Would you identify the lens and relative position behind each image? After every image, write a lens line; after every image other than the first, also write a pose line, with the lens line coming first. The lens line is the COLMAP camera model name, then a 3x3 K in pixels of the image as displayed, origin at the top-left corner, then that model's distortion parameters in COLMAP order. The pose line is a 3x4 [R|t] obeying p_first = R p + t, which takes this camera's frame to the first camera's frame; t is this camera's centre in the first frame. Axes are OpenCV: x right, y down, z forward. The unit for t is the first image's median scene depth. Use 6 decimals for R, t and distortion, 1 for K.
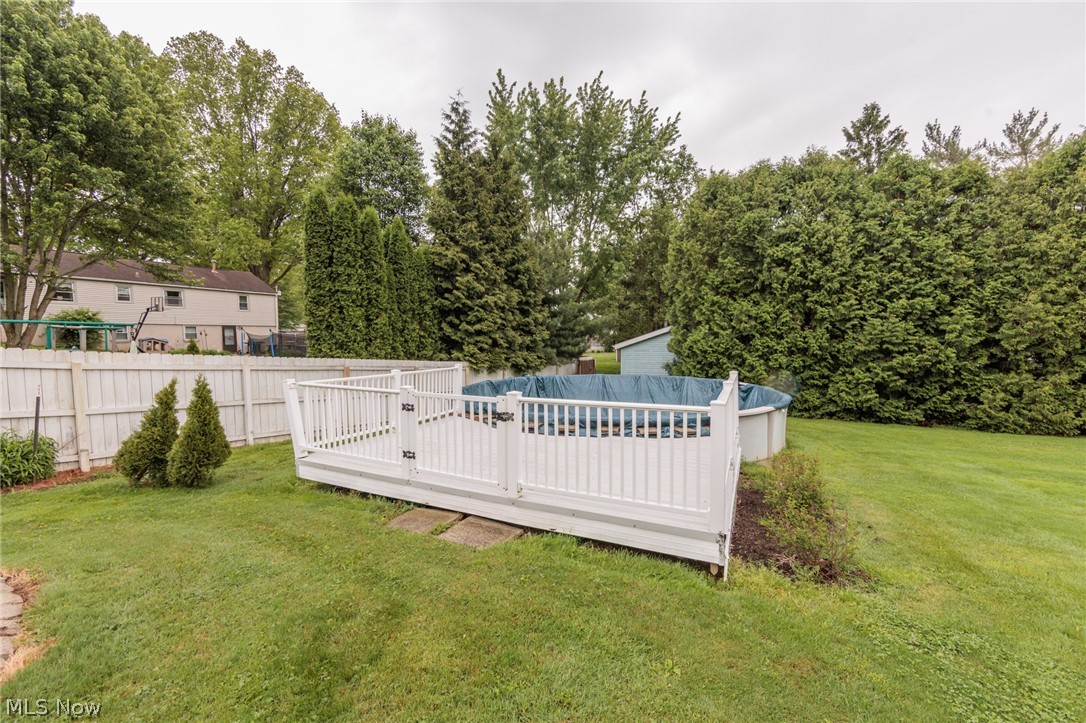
lens RADIAL K [[425.3, 0, 541.8], [0, 425.3, 358.7], [0, 0, 1]] dist [-0.000141, 0.000700]
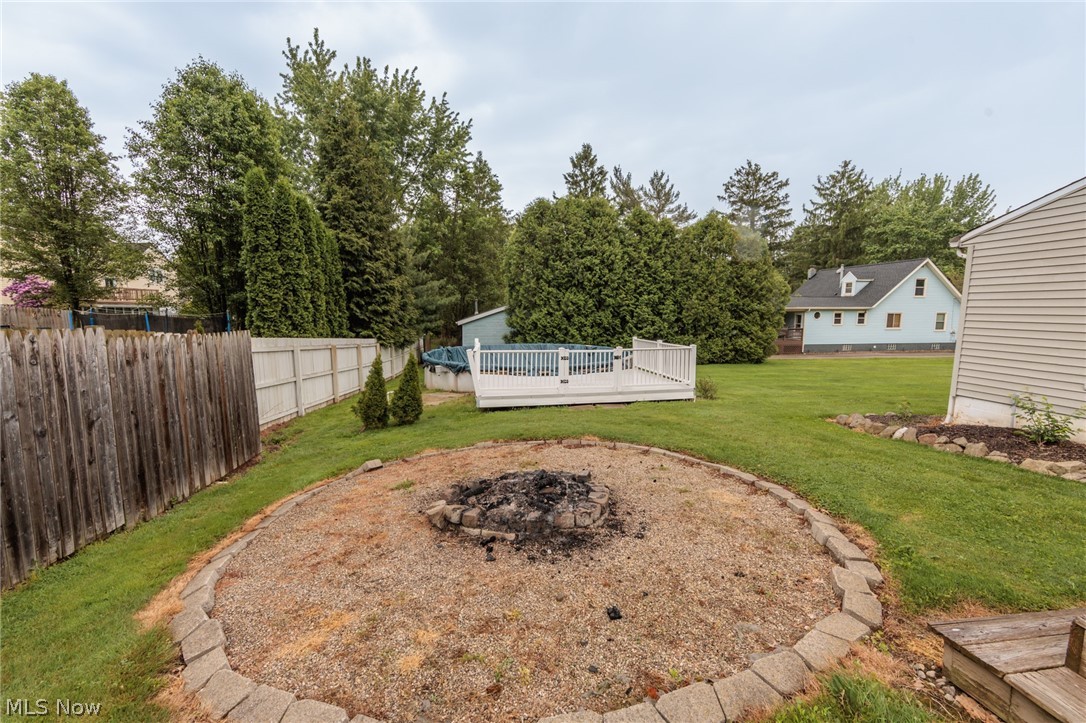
lens RADIAL K [[425.3, 0, 543.1], [0, 425.3, 360.9], [0, 0, 1]] dist [-0.000141, 0.000700]
pose [[0.811257, -0.063236, 0.581260, -0.498956], [0.023345, 0.996845, 0.075865, -0.009328], [-0.584223, -0.047976, 0.810174, -0.187109]]
